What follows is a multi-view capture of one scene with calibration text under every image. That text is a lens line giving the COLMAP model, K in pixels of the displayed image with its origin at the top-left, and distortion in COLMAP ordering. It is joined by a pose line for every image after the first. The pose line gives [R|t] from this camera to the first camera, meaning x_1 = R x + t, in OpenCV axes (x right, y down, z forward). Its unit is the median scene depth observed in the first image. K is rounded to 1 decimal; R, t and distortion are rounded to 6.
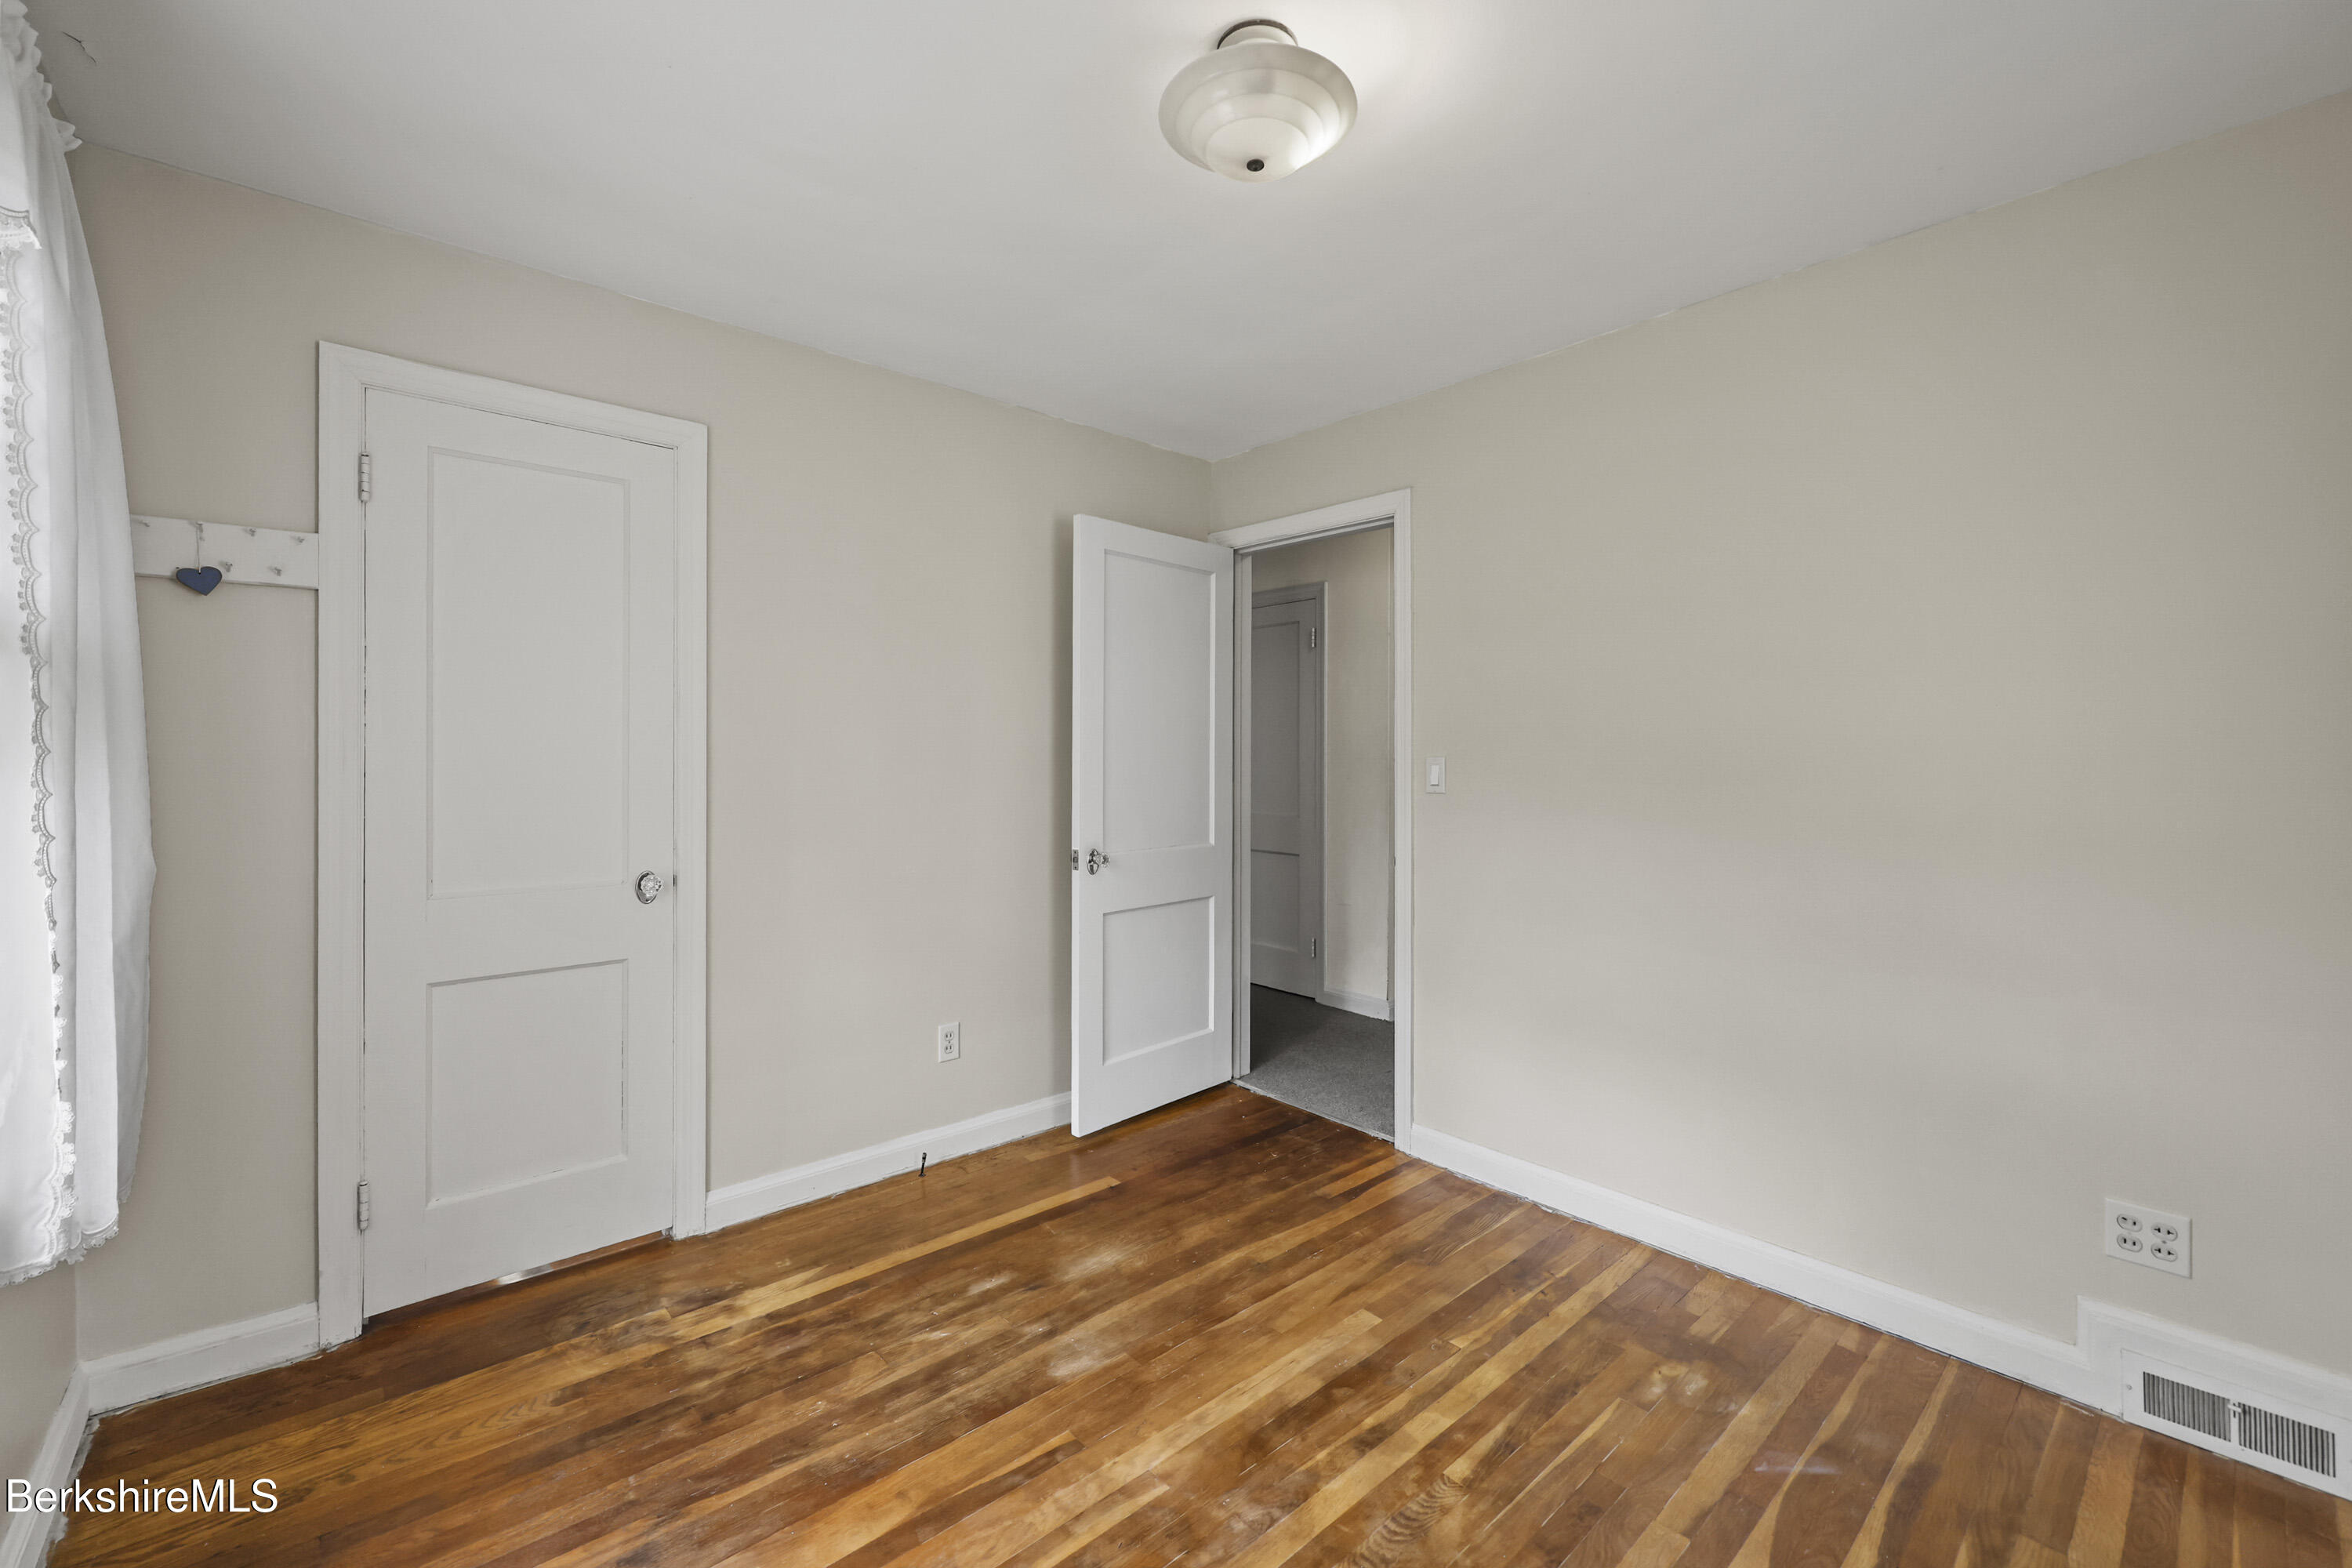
lens RADIAL K [[952.6, 0, 1175.7], [0, 952.6, 767.5], [0, 0, 1]] dist [-0.000837, -0.000076]
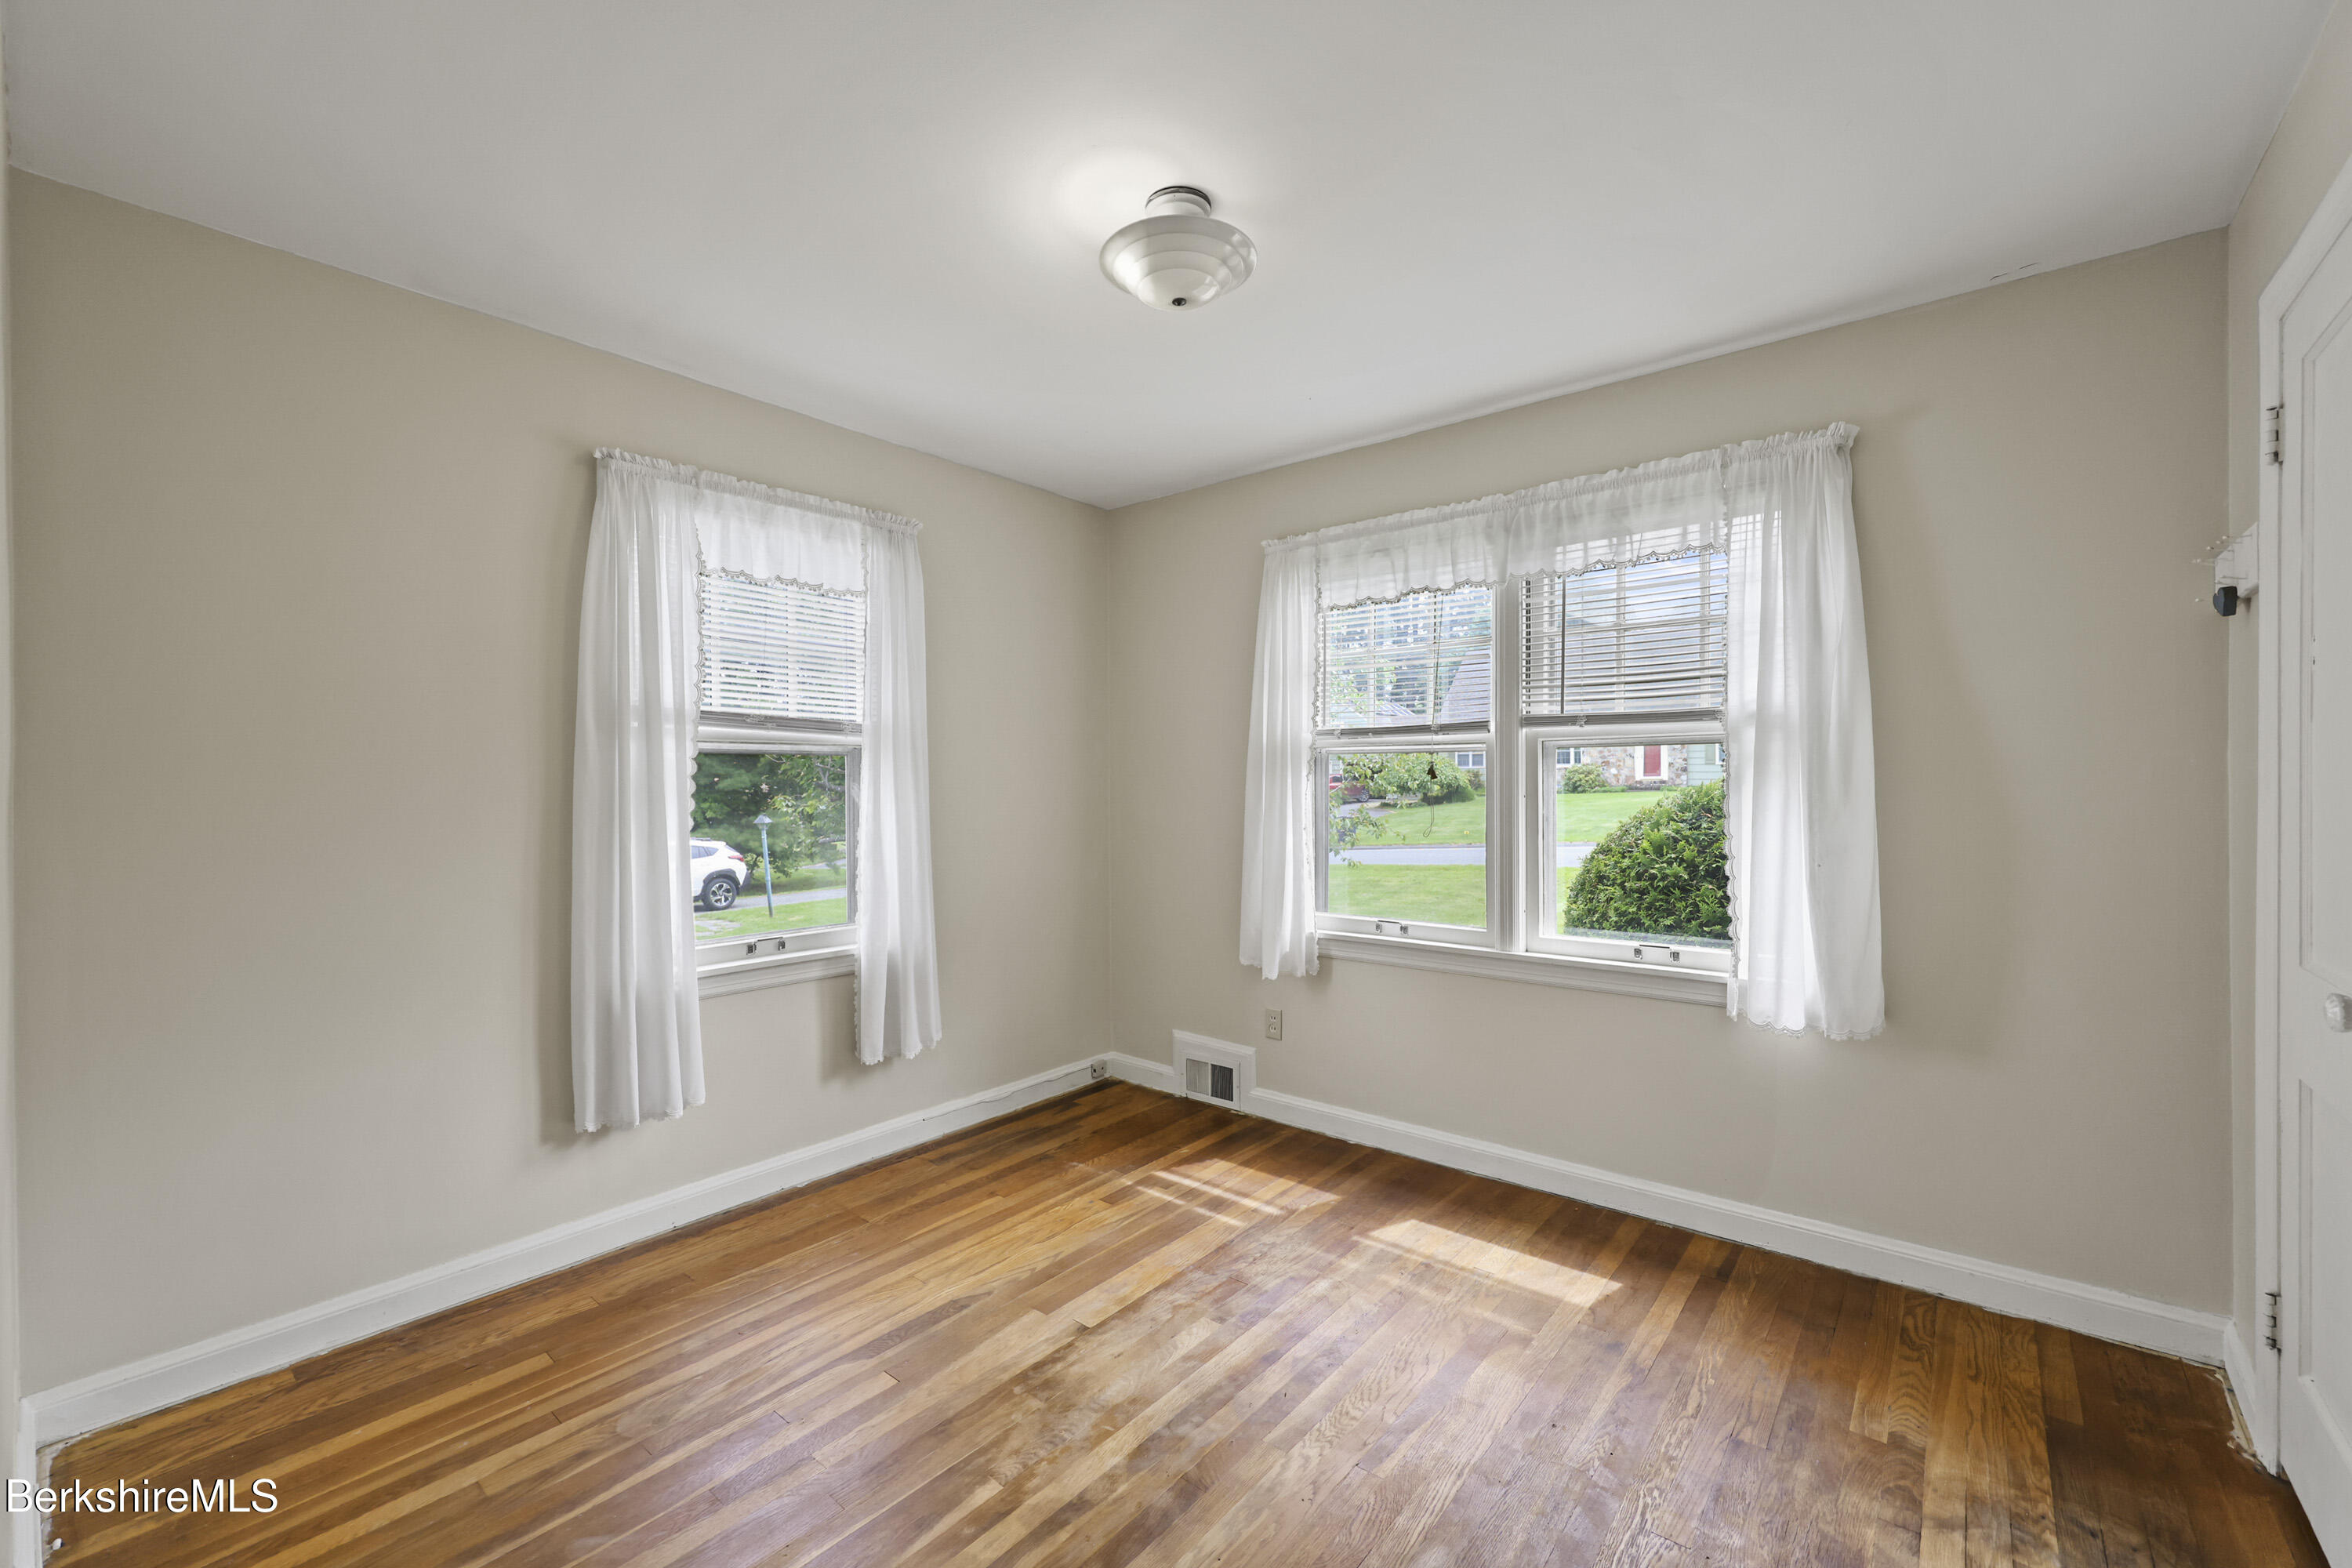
lens RADIAL K [[952.6, 0, 1181.7], [0, 952.6, 784.9], [0, 0, 1]] dist [-0.000837, -0.000076]
pose [[-0.988425, 0.005152, -0.151622, 0.227513], [0.002255, 0.999812, 0.019273, -0.024592], [0.151693, 0.018707, -0.988251, 1.882269]]
